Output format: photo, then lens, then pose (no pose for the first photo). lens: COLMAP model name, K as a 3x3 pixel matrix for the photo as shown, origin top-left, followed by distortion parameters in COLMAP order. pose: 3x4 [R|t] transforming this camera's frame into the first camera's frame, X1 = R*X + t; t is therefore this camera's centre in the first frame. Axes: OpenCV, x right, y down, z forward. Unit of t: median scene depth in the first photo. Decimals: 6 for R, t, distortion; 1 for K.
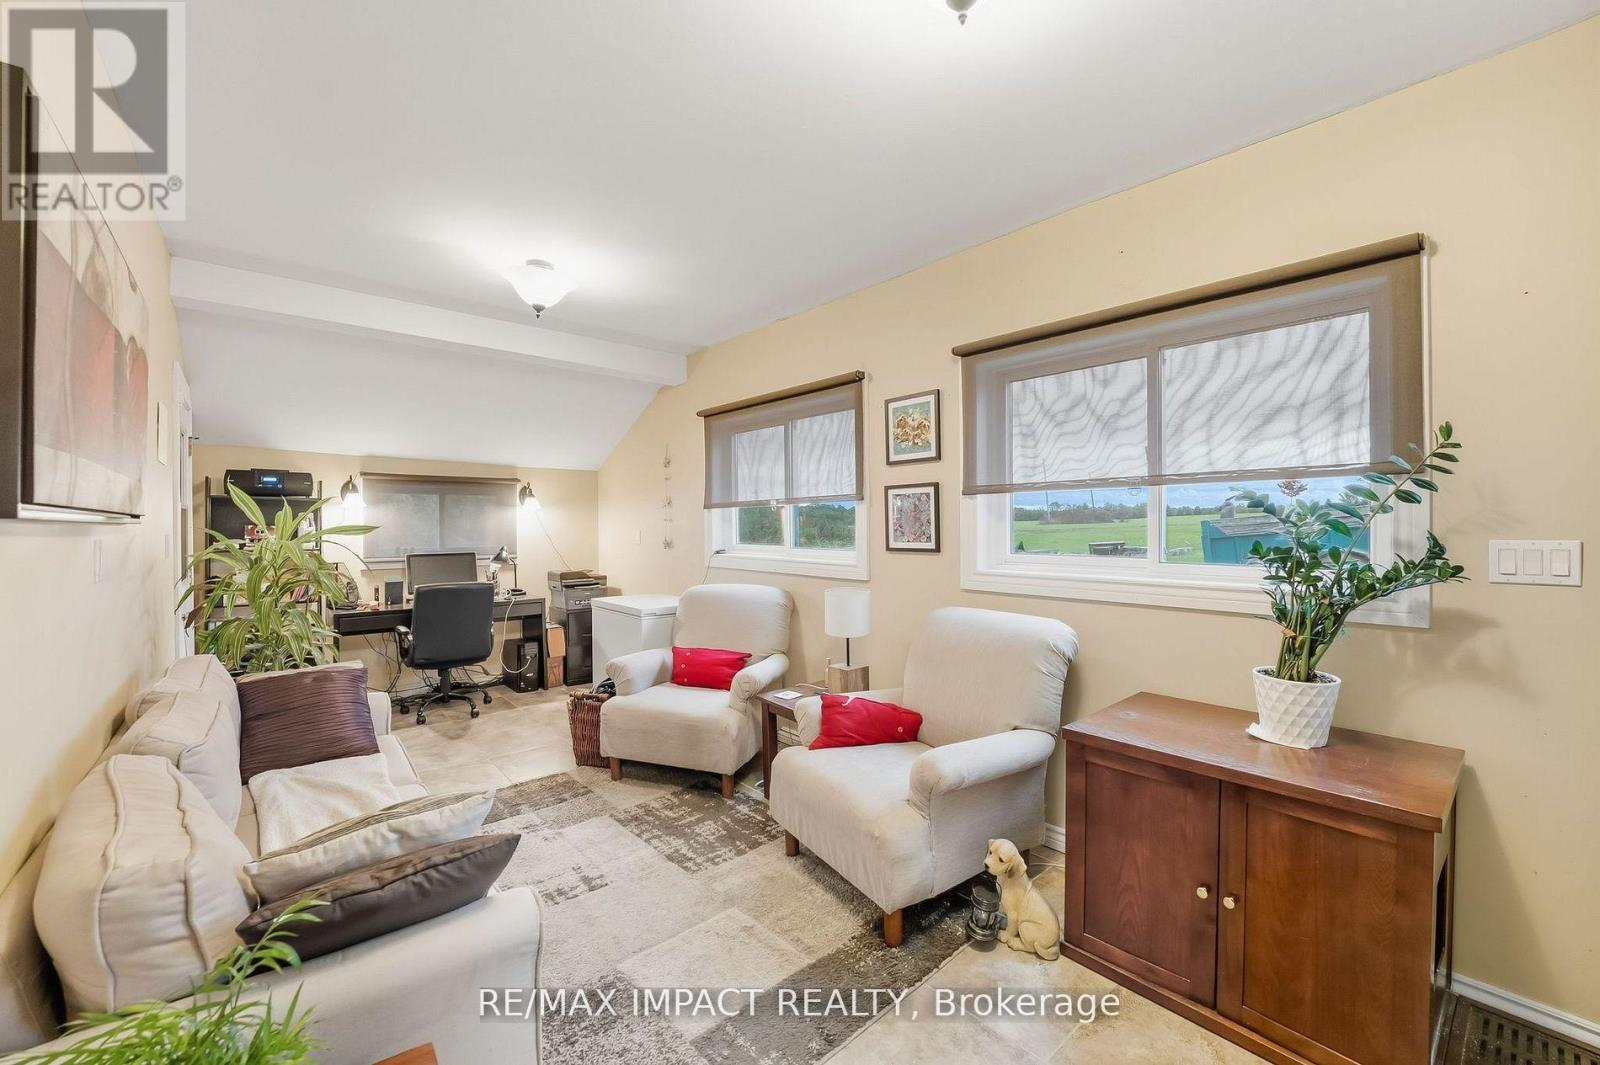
lens RADIAL K [[651.5, 0, 802.1], [0, 651.5, 531.8], [0, 0, 1]] dist [-0.019949, 0.002130]
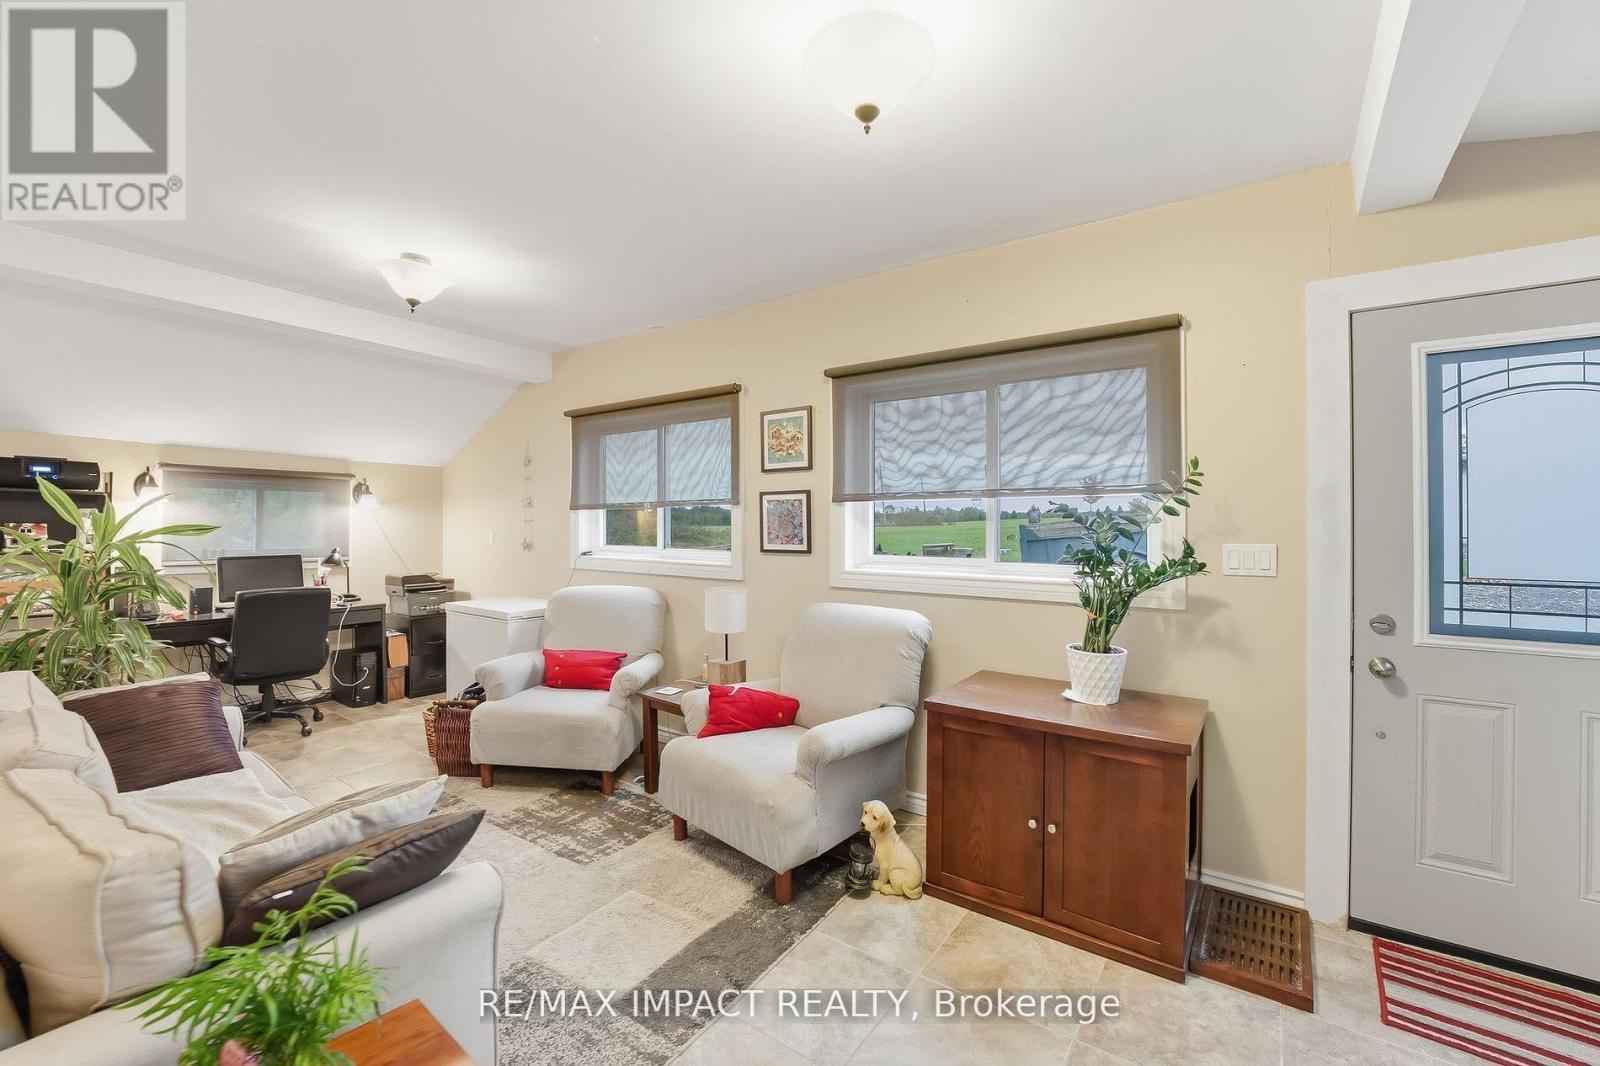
lens RADIAL K [[651.5, 0, 802.6], [0, 651.5, 525.2], [0, 0, 1]] dist [-0.019949, 0.002130]
pose [[0.973121, 0.007847, 0.230161, -0.078144], [-0.004971, 0.999902, -0.013073, -0.002836], [-0.230242, 0.011577, 0.973065, -0.094833]]
